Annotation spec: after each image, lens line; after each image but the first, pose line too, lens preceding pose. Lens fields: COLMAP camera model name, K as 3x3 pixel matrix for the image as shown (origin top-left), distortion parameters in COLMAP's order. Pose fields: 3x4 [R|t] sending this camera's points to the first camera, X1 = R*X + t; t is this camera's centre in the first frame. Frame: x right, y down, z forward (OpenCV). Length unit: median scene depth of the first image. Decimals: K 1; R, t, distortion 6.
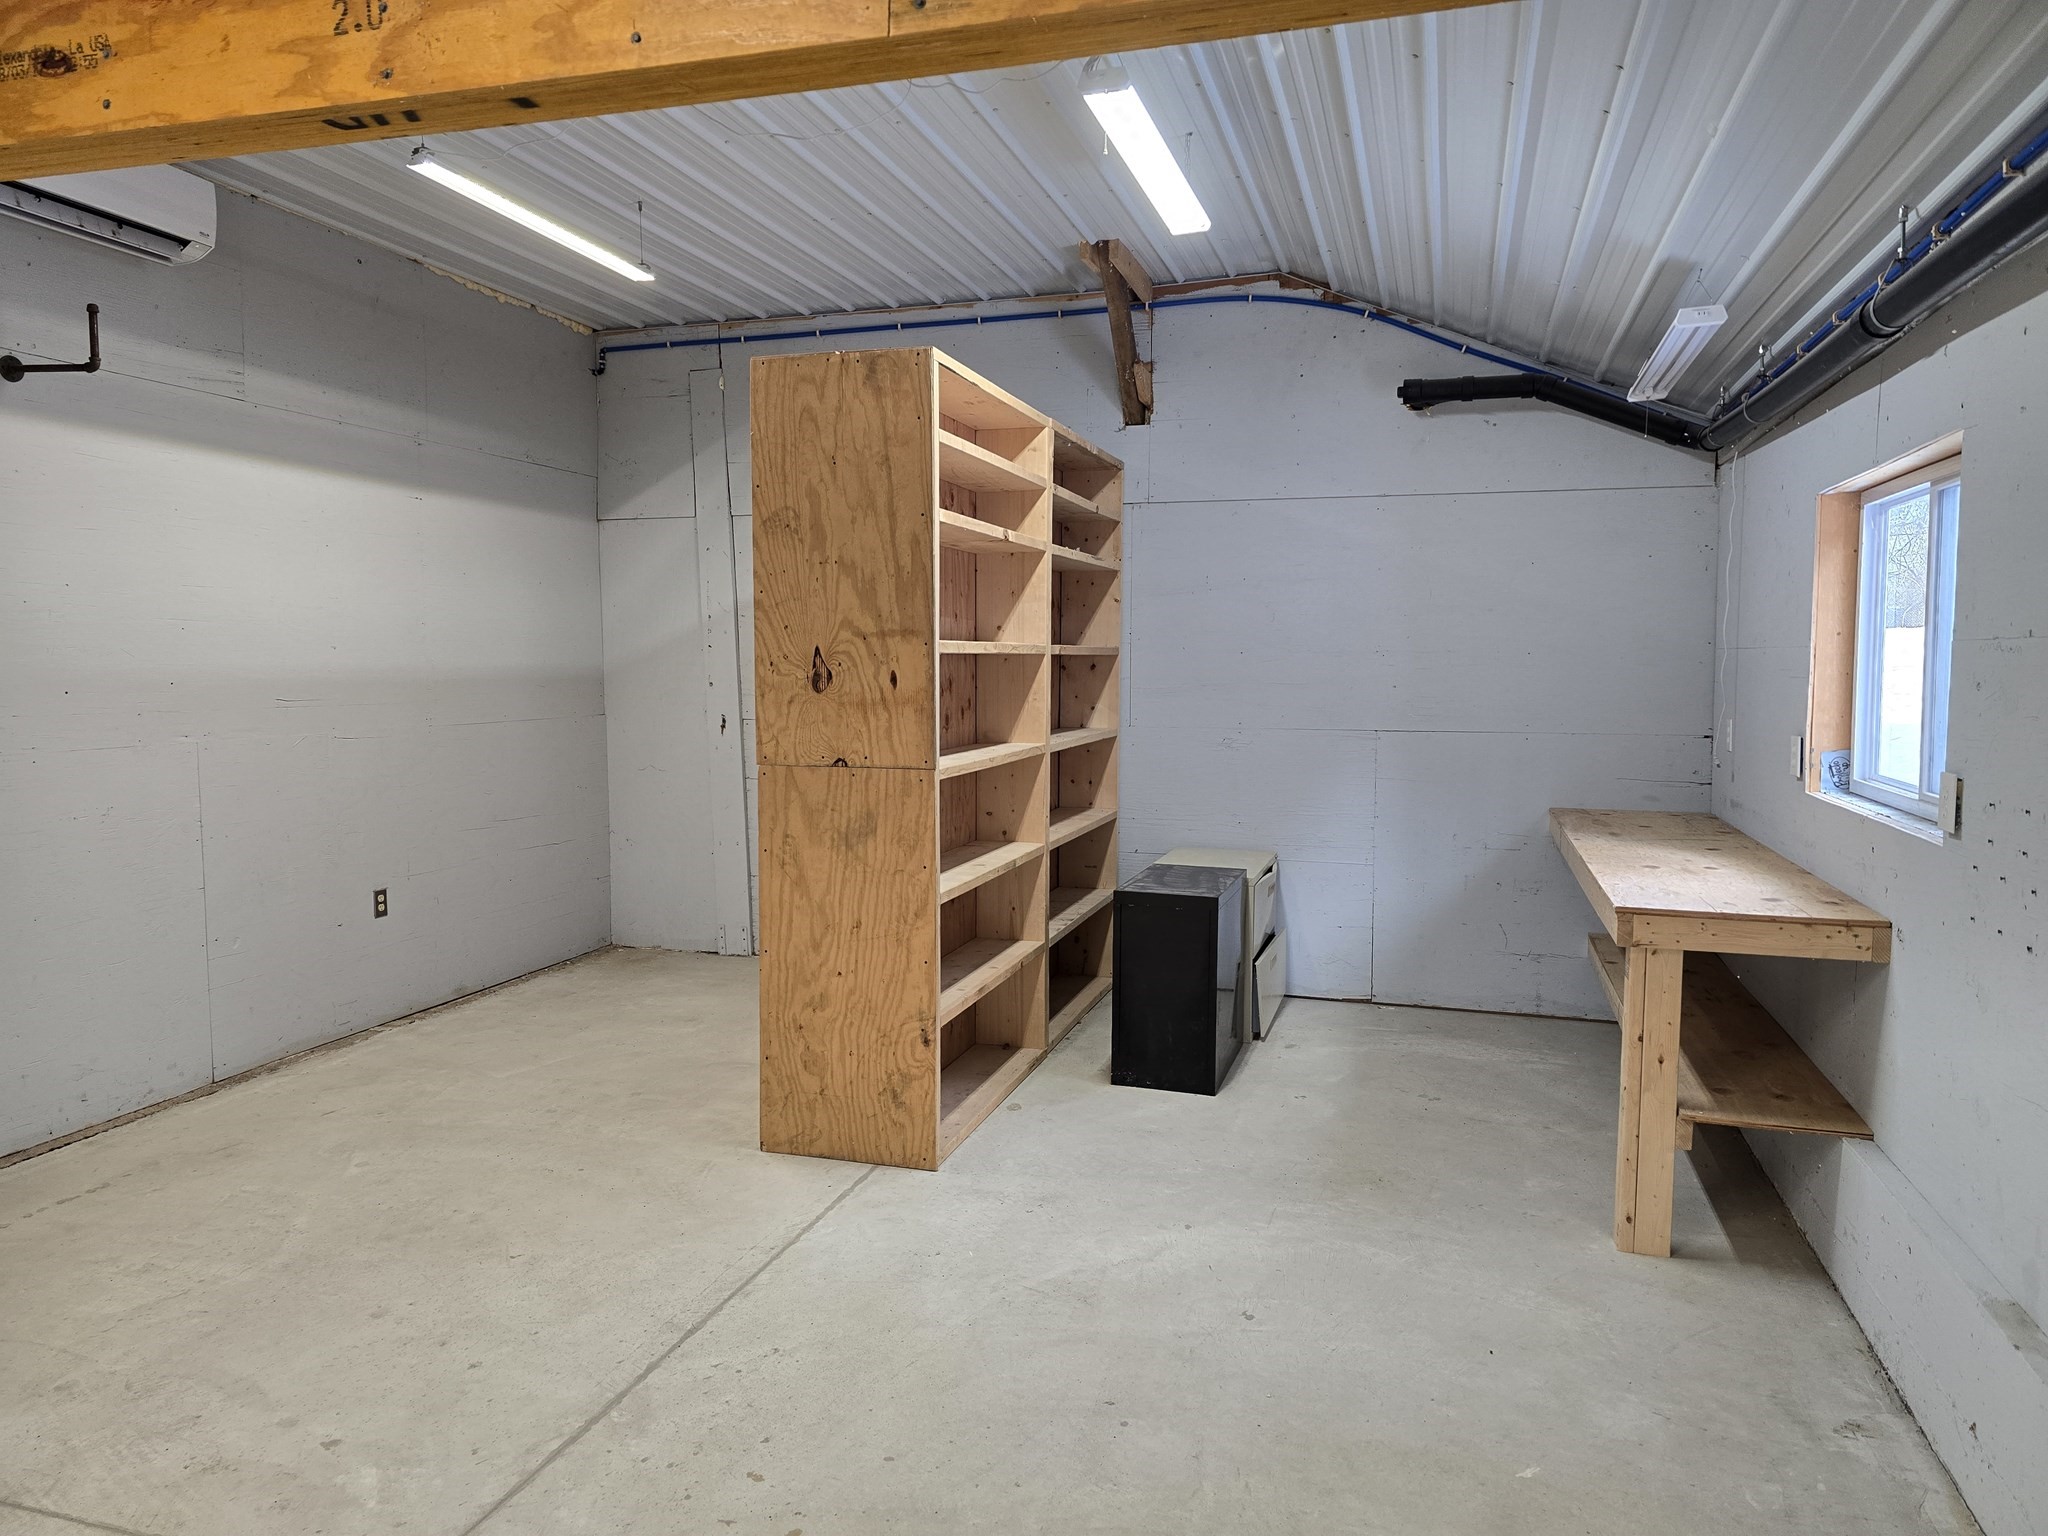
lens RADIAL K [[1390.7, 0, 1021.4], [0, 1390.7, 772.8], [0, 0, 1]] dist [0.048454, -0.006048]
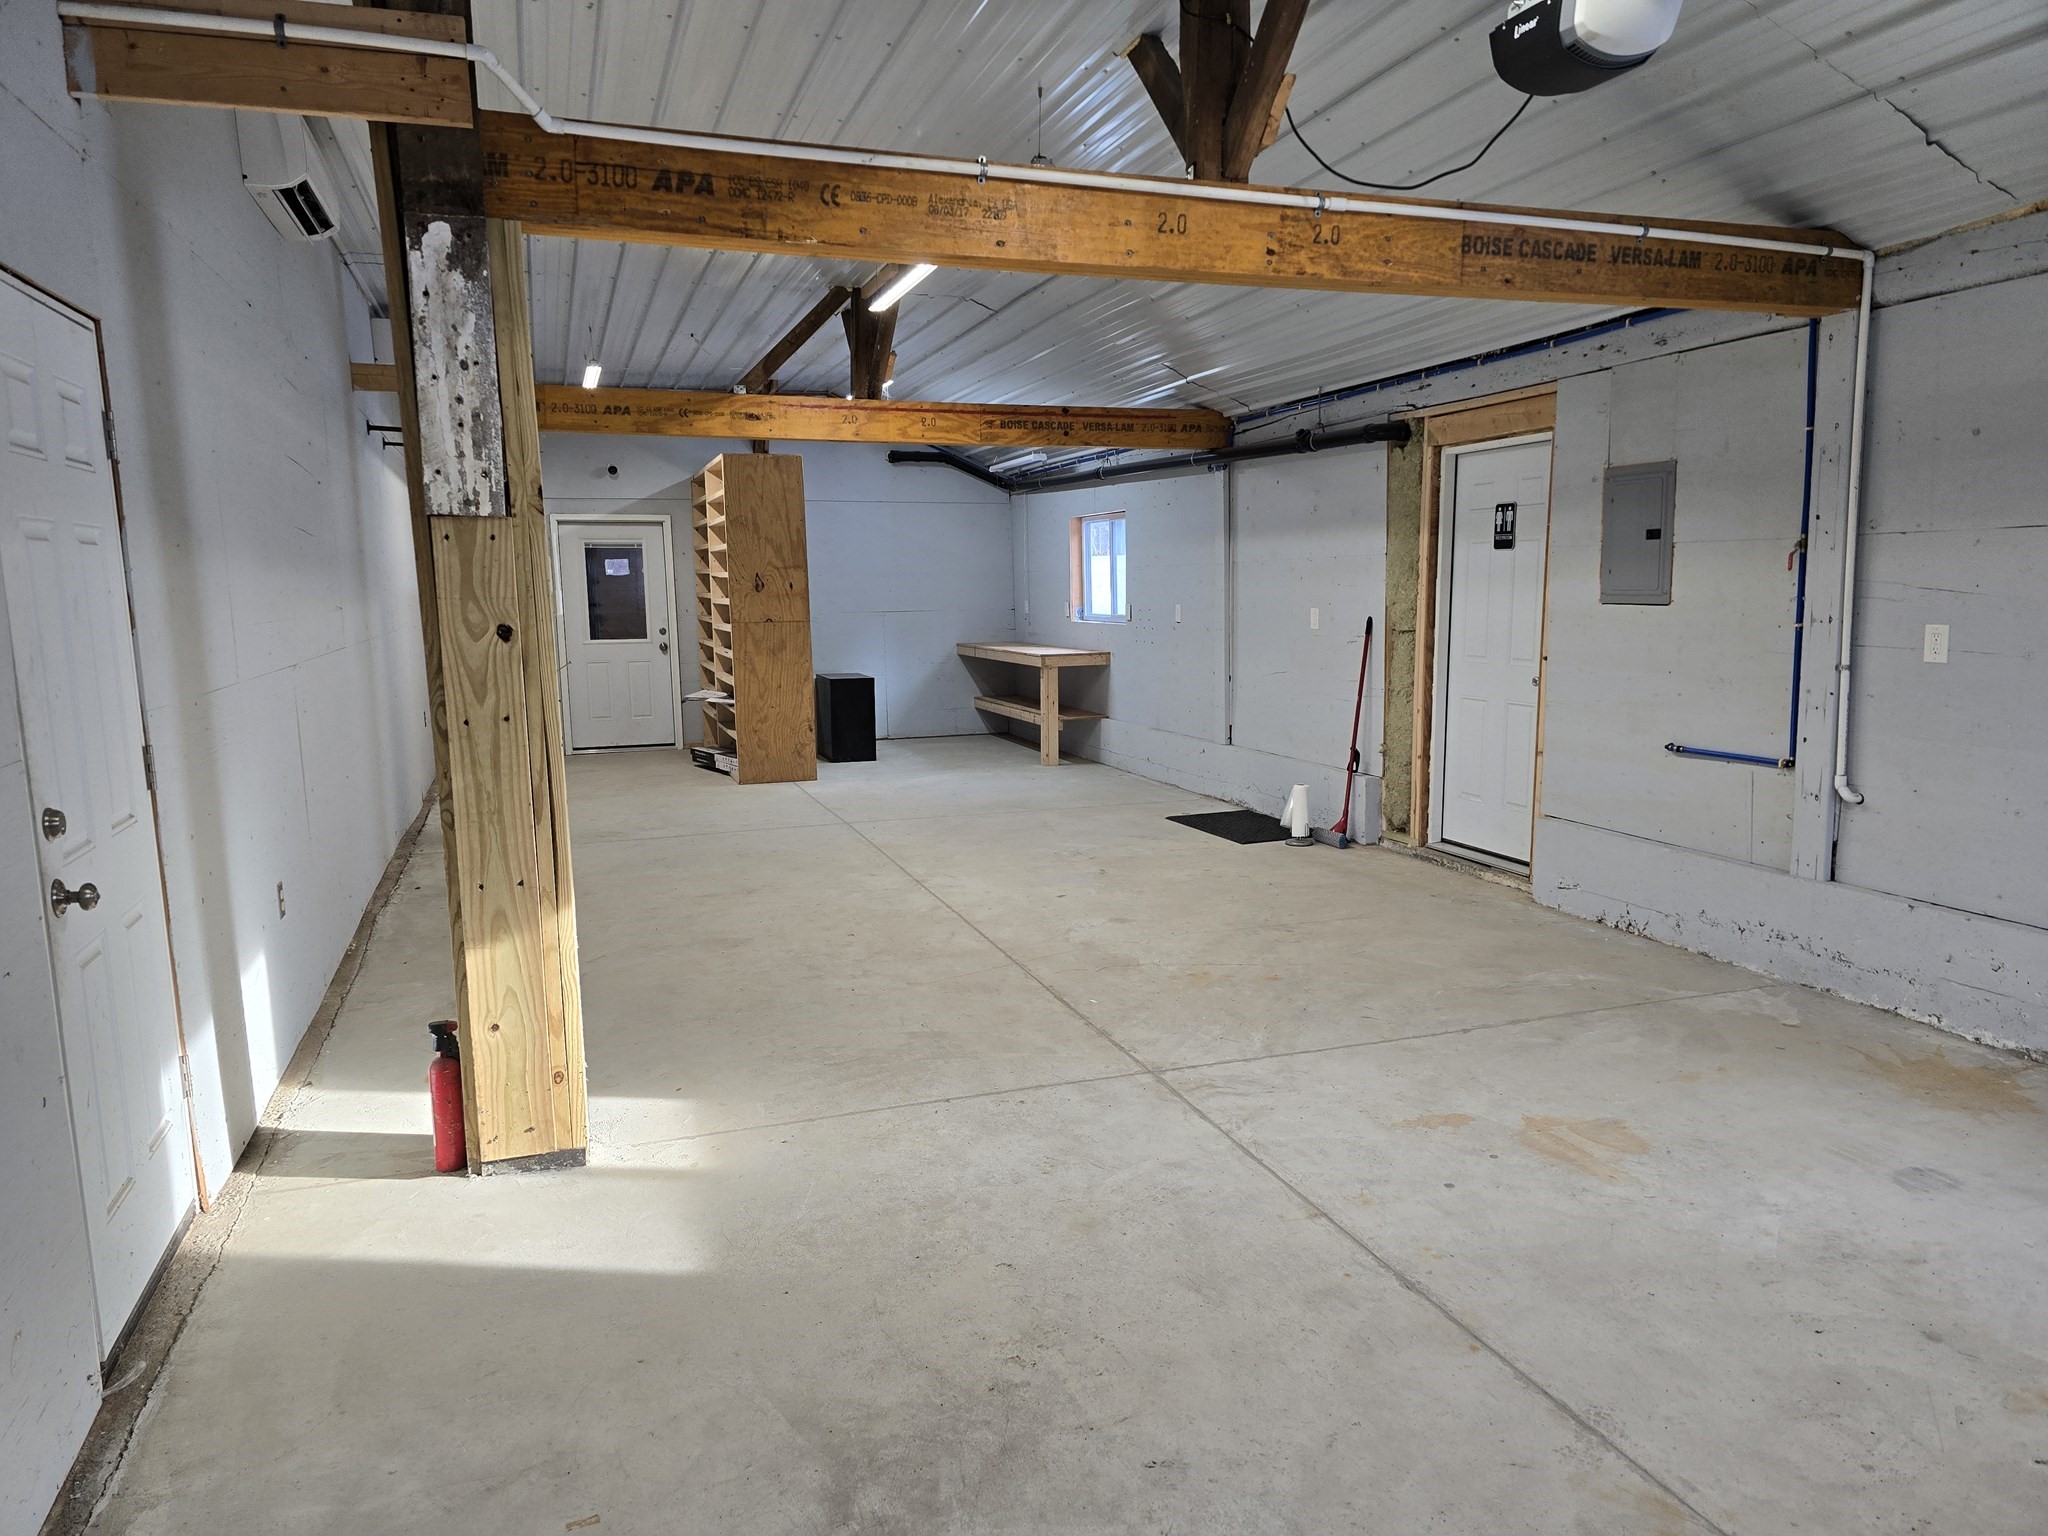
lens RADIAL K [[1390.7, 0, 1019.8], [0, 1390.7, 782.5], [0, 0, 1]] dist [0.048454, -0.006048]
pose [[0.803301, -0.103119, 0.586578, -1.263985], [0.068443, 0.994355, 0.081074, 0.109555], [-0.591627, -0.024979, 0.805825, -1.273799]]
